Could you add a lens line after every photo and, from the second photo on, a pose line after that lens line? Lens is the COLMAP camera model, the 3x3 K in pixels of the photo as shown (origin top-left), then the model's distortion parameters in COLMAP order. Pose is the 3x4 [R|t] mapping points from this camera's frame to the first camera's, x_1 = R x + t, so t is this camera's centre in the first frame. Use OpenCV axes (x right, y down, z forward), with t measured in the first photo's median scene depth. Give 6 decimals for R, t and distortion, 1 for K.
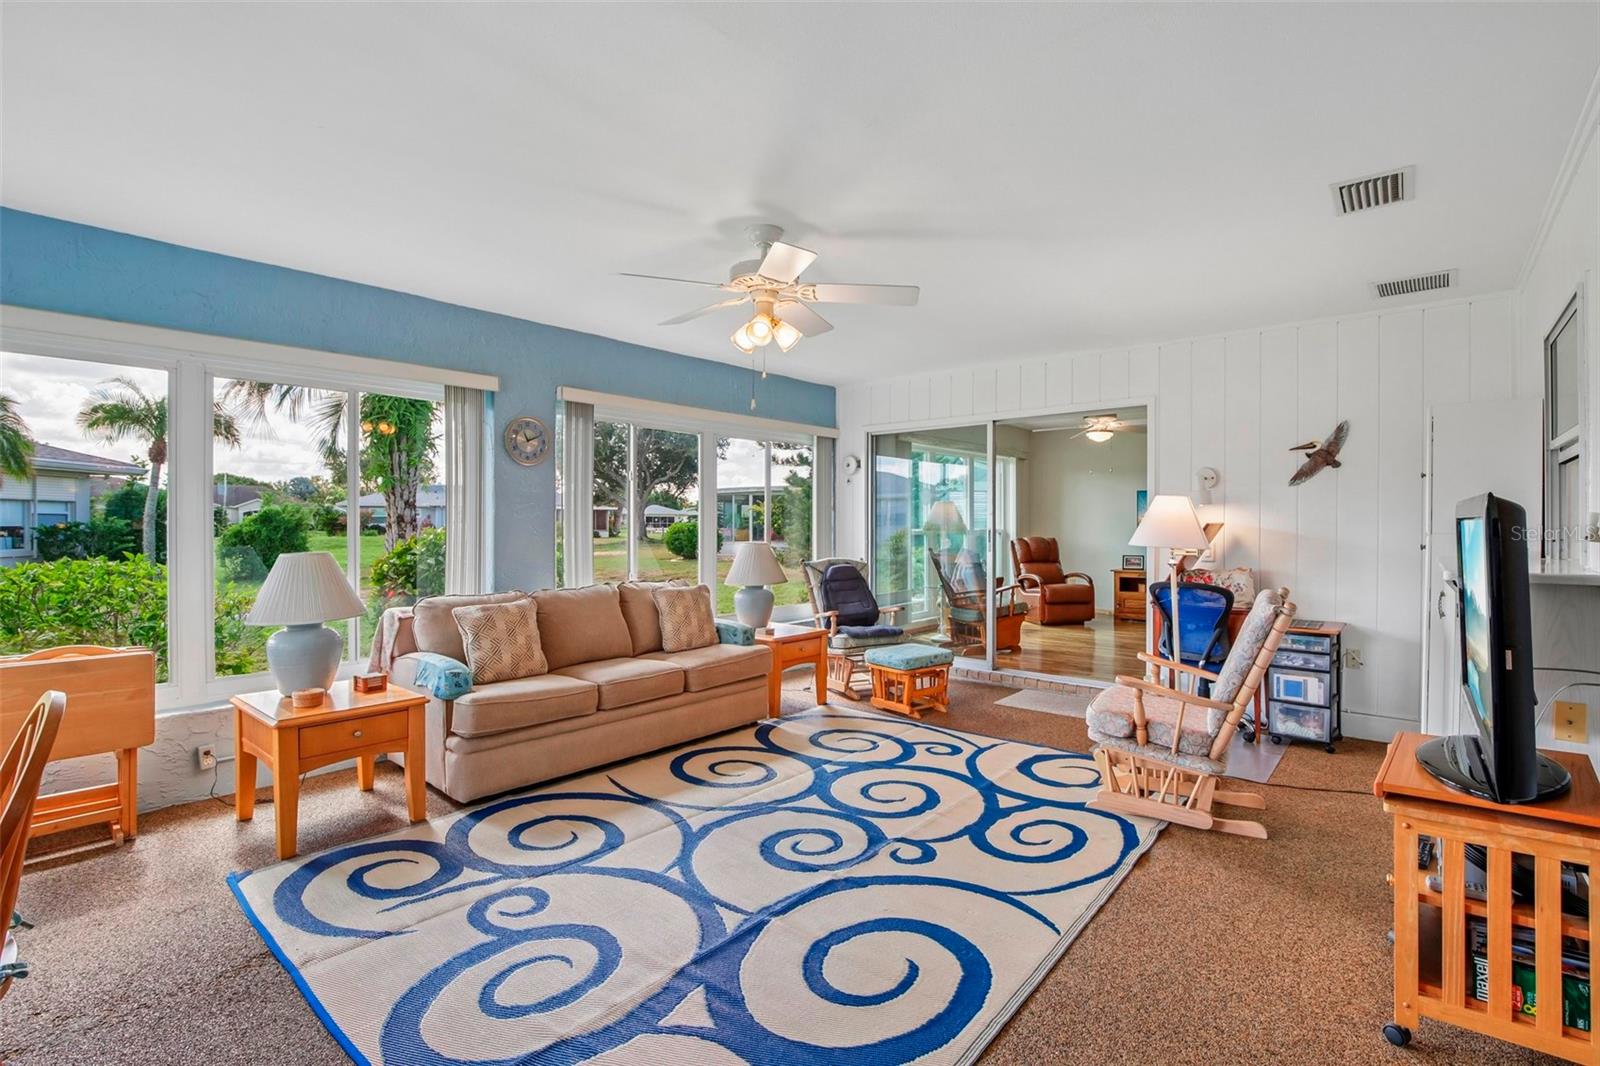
lens RADIAL K [[734.9, 0, 800.0], [0, 734.9, 533.0], [0, 0, 1]] dist [-0.036644, 0.000237]
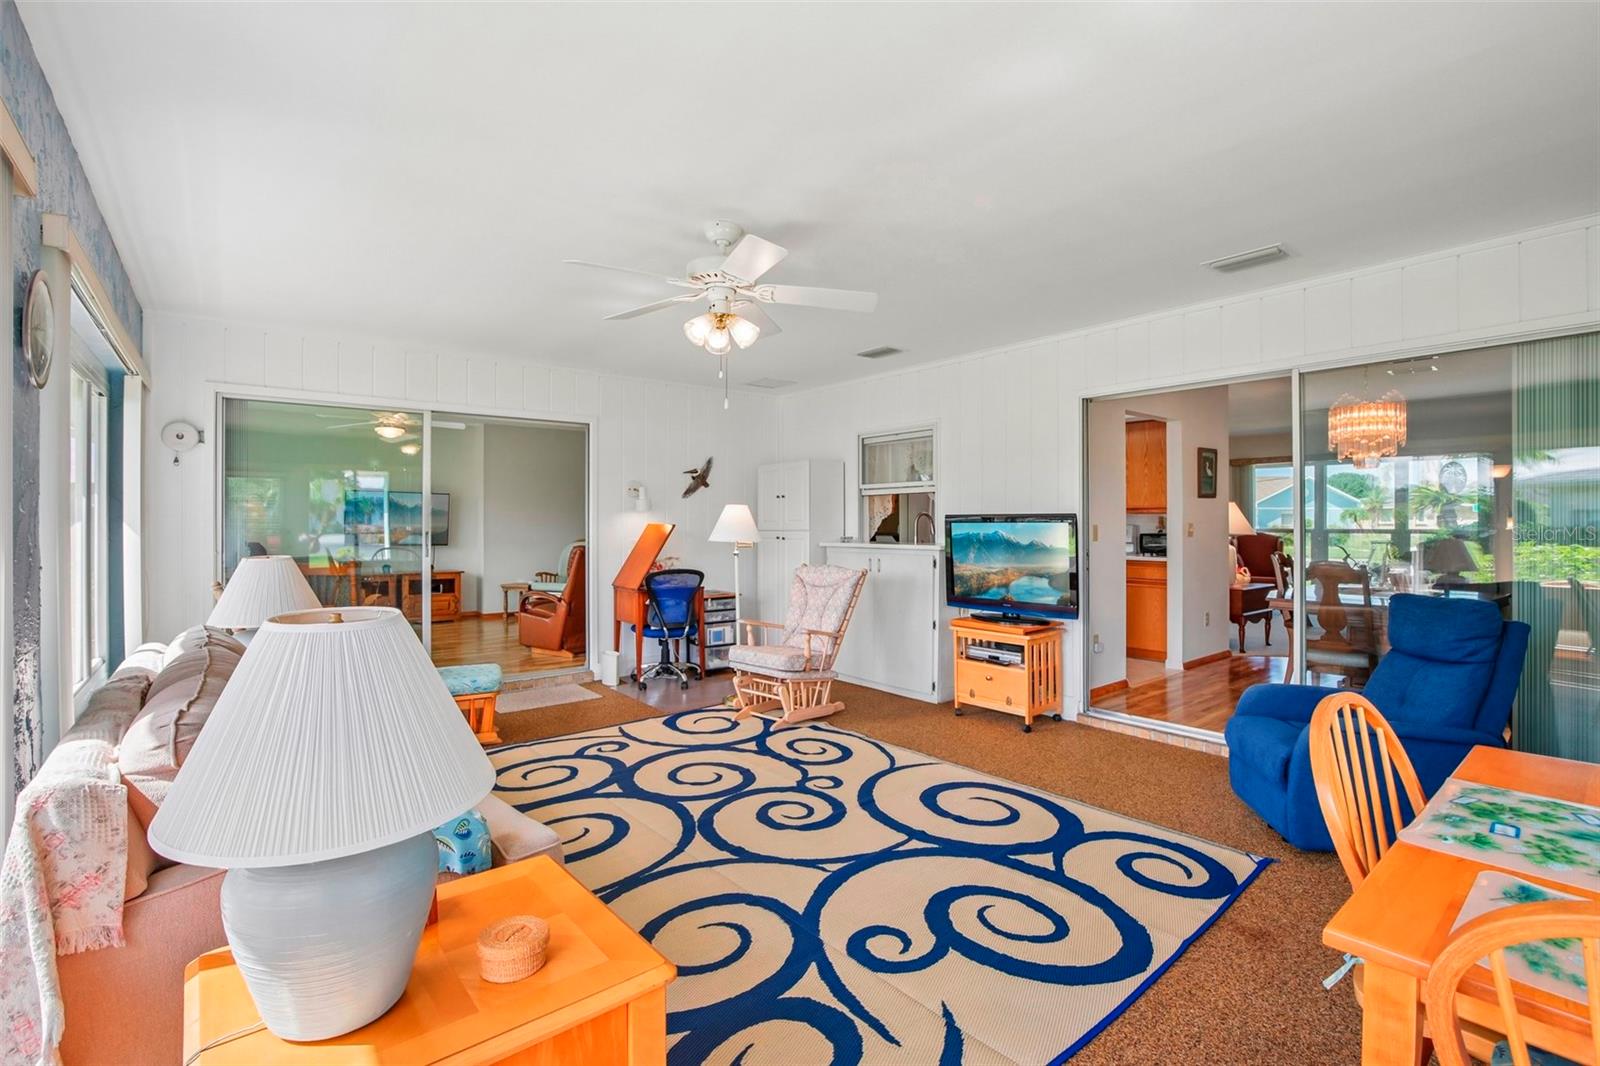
lens RADIAL K [[742.8, 0, 815.6], [0, 742.8, 523.6], [0, 0, 1]] dist [-0.027092, -0.000162]
pose [[0.159189, -0.000008, 0.987248, -0.993716], [0.014093, 0.999898, -0.002264, -0.010898], [-0.987148, 0.014274, 0.159173, 0.703433]]
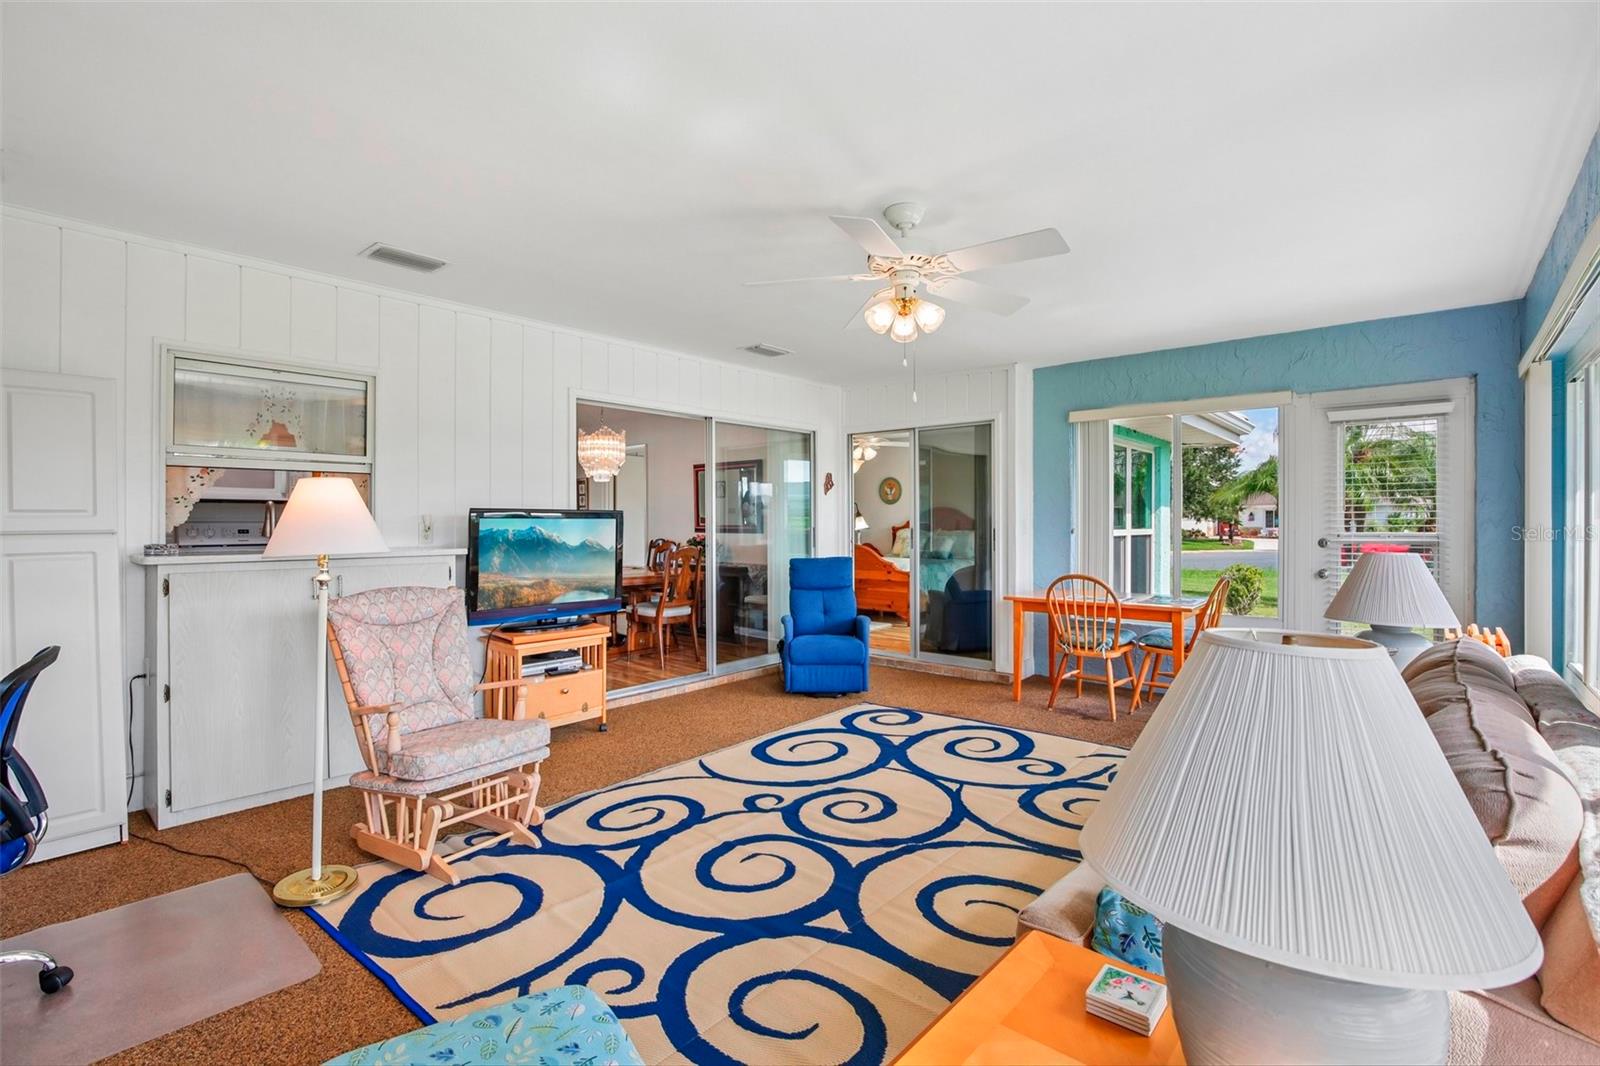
lens RADIAL K [[727.3, 0, 815.0], [0, 727.3, 524.3], [0, 0, 1]] dist [-0.026485, 0.001261]
pose [[-0.999842, 0.002381, -0.017614, 0.080117], [0.002083, 0.999855, 0.016885, -0.022902], [0.017651, 0.016845, -0.999702, 1.893462]]
